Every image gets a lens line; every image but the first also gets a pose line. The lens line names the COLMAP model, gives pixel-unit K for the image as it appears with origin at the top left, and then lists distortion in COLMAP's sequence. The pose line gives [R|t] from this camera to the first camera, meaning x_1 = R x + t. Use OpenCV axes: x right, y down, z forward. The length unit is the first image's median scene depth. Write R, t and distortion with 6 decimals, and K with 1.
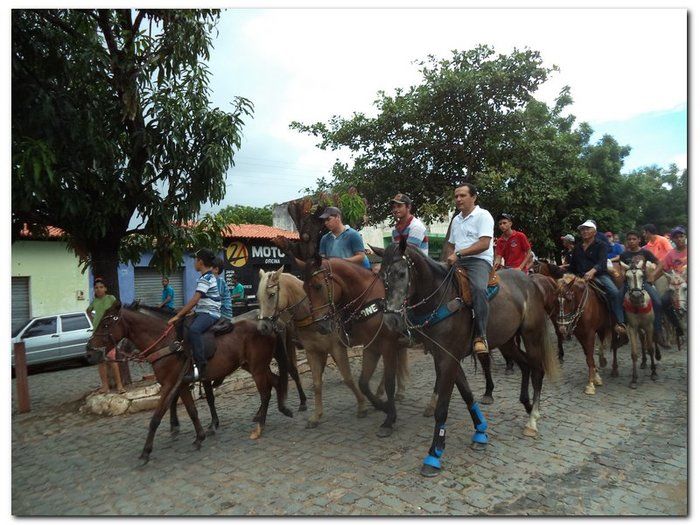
lens RADIAL K [[535.2, 0, 348.2], [0, 535.2, 256.1], [0, 0, 1]] dist [-0.033242, 0.001918]
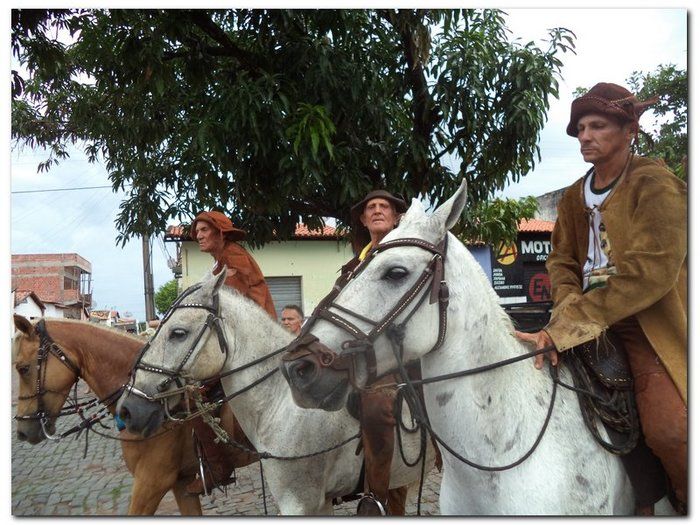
lens RADIAL K [[535.2, 0, 349.7], [0, 535.2, 260.1], [0, 0, 1]] dist [-0.033242, 0.001918]
pose [[0.901312, -0.014084, -0.432941, -0.070985], [0.018098, 0.999823, 0.005152, 0.004336], [0.432792, -0.012479, 0.901408, 0.107038]]
